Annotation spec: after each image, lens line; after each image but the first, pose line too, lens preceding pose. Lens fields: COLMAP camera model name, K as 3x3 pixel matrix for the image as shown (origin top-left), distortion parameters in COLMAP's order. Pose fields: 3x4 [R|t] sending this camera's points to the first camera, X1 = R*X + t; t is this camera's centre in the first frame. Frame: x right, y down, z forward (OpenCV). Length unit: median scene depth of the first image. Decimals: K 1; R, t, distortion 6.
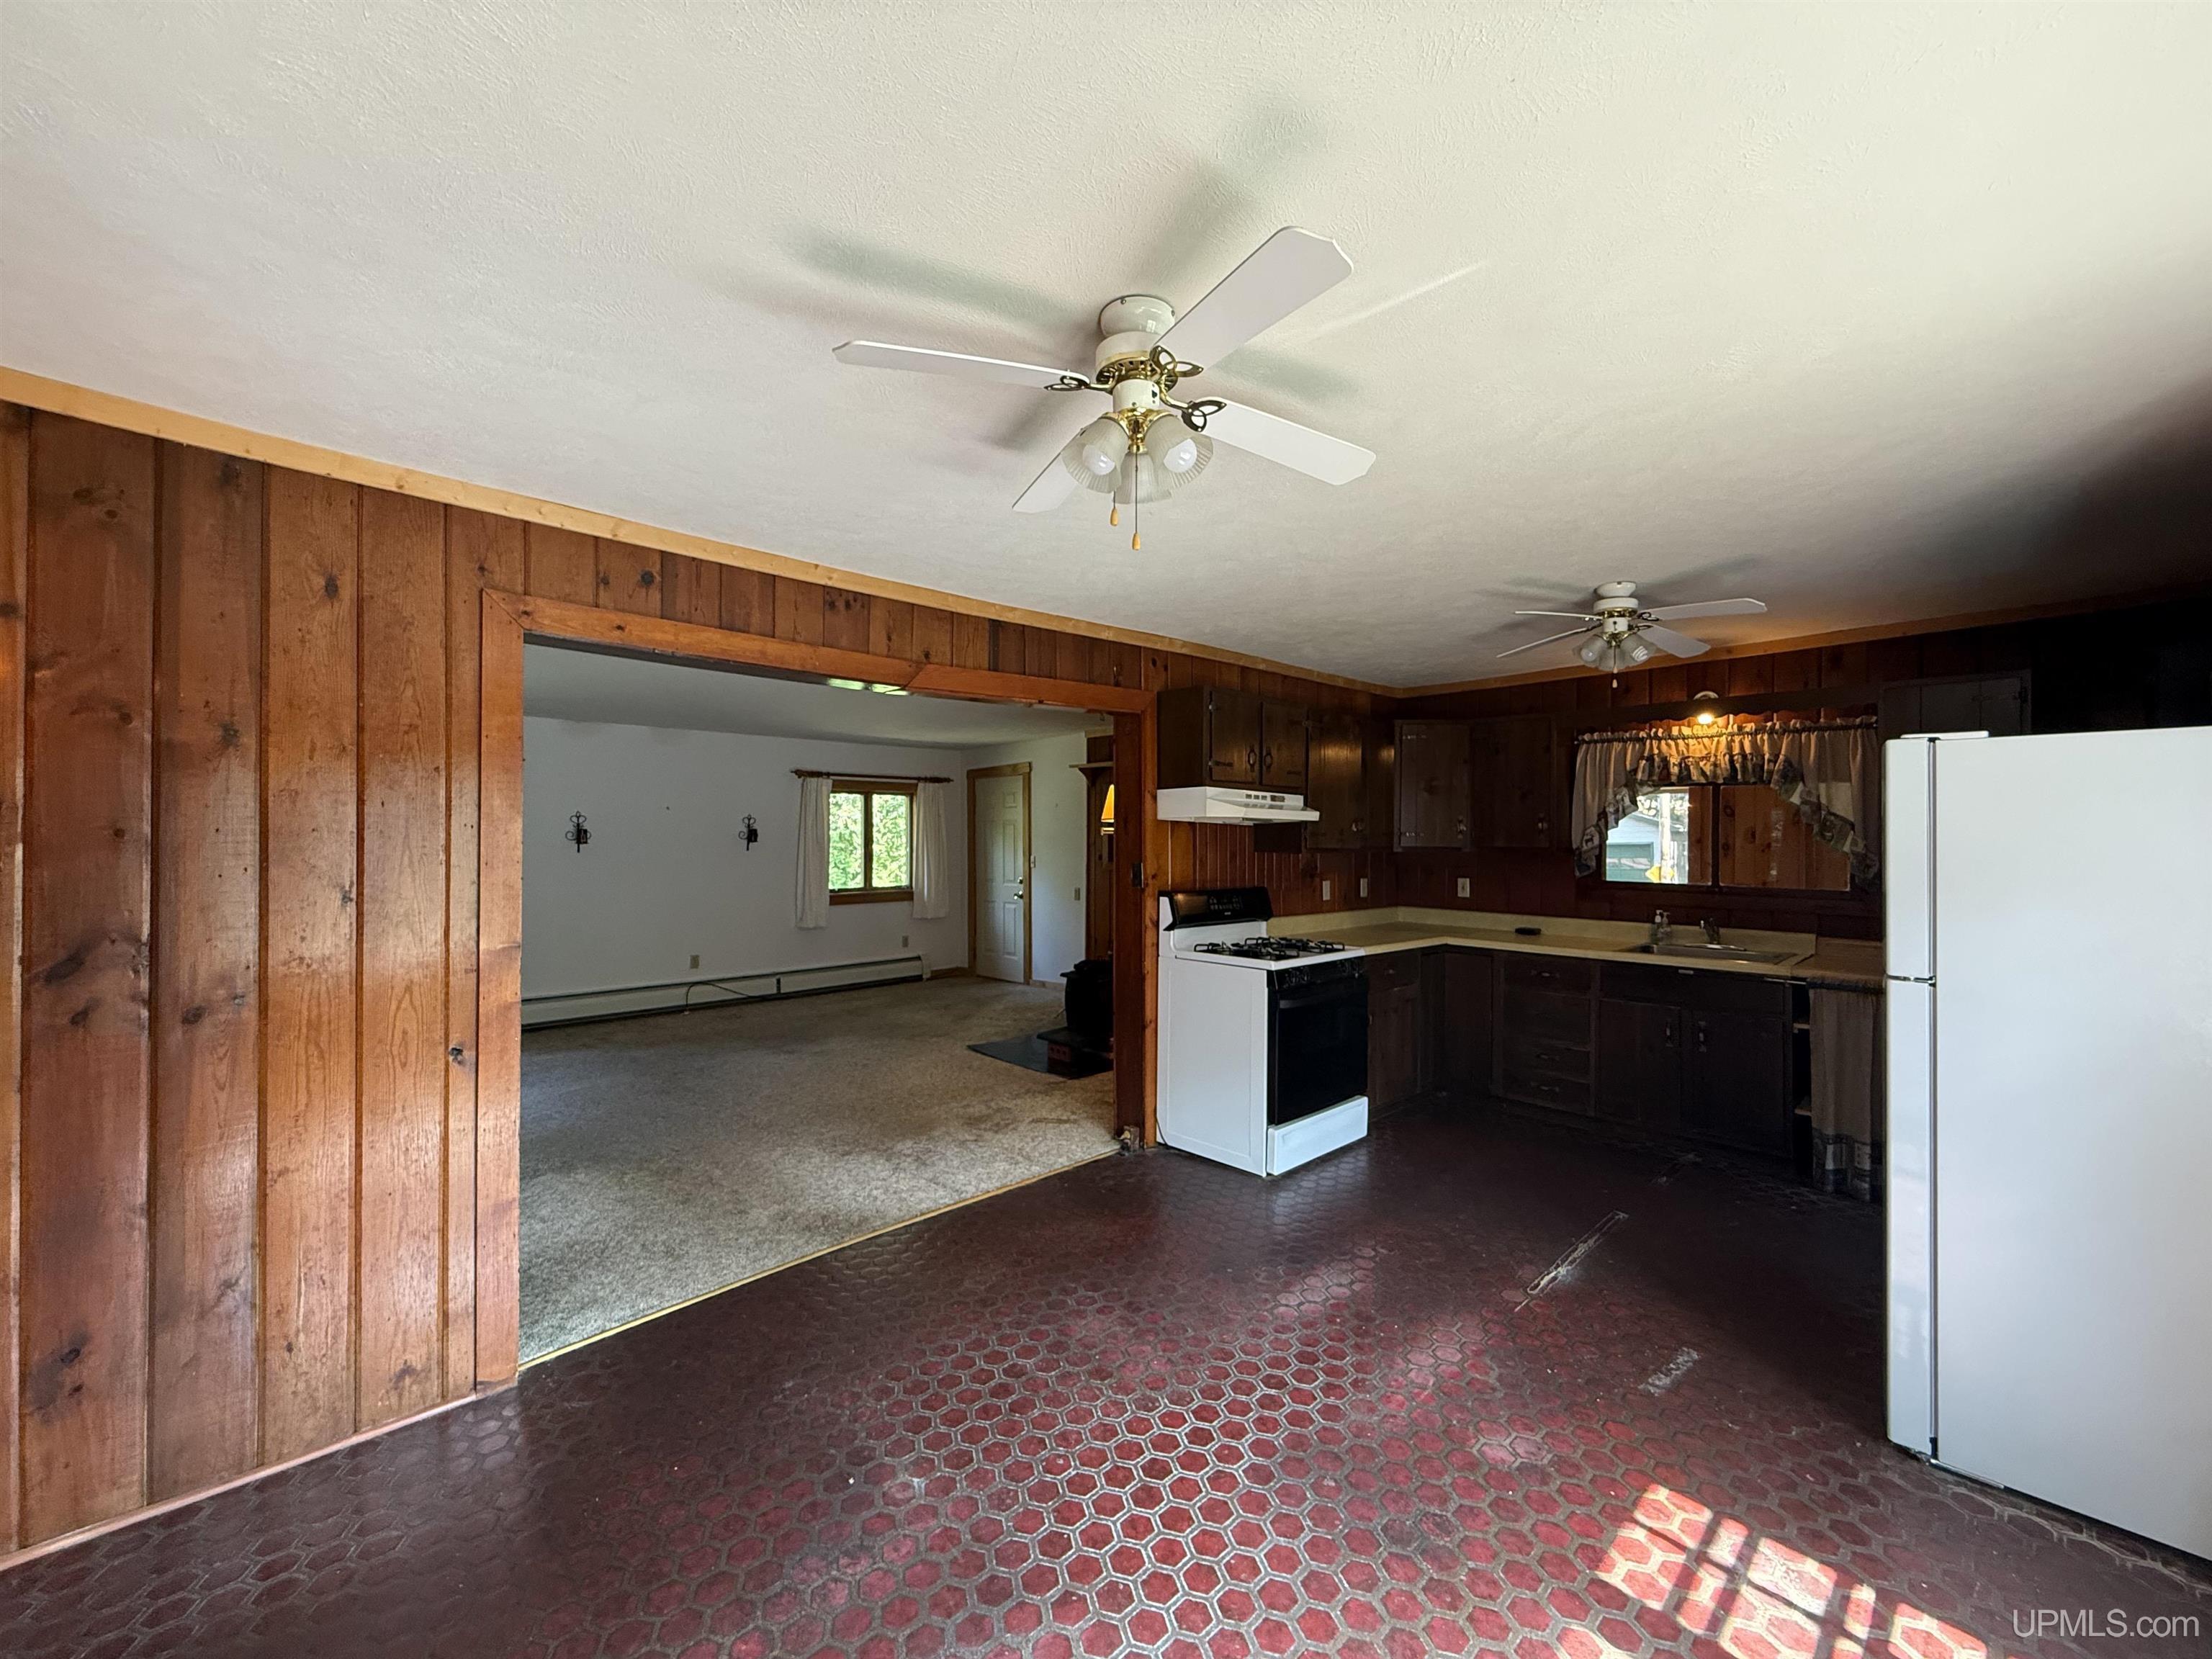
lens RADIAL K [[884.4, 0, 1099.5], [0, 884.4, 830.5], [0, 0, 1]] dist [0.000357, 0.000677]
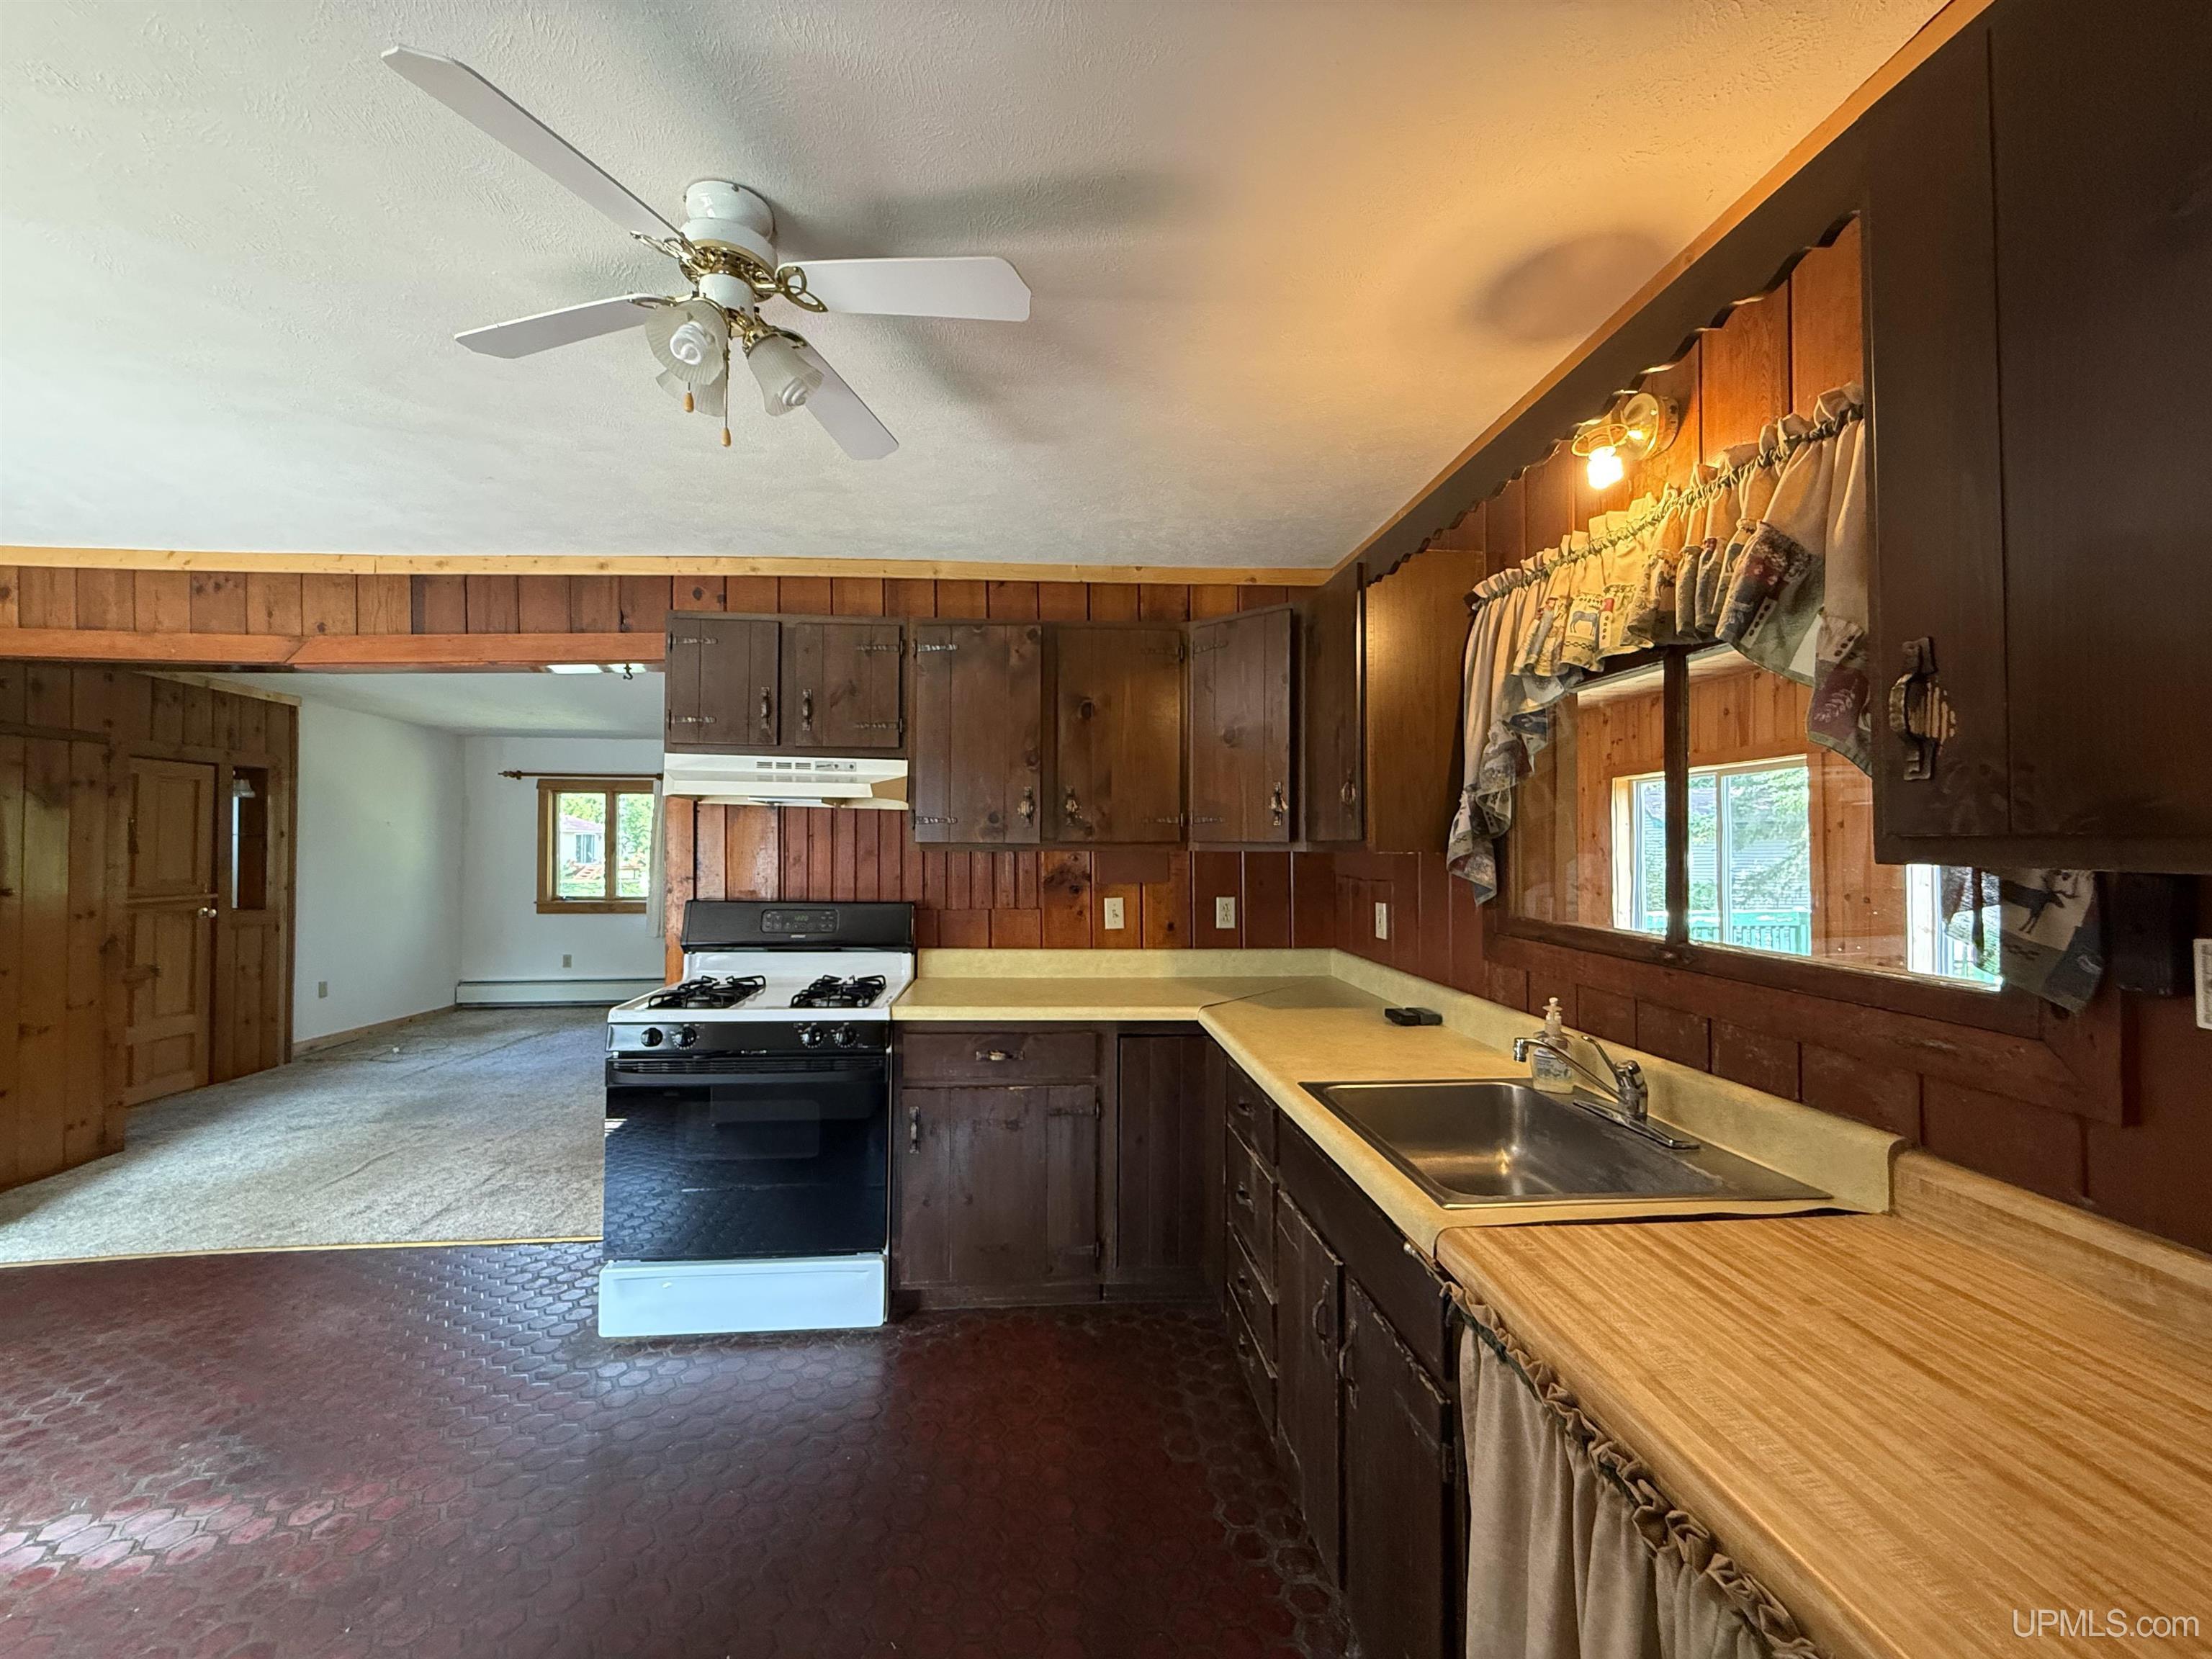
lens RADIAL K [[884.4, 0, 1099.5], [0, 884.4, 830.5], [0, 0, 1]] dist [0.000357, 0.000677]
pose [[0.778570, -0.015584, -0.627364, 0.799733], [0.005180, 0.999817, -0.018407, 0.026265], [0.627536, 0.011082, 0.778509, 0.636573]]
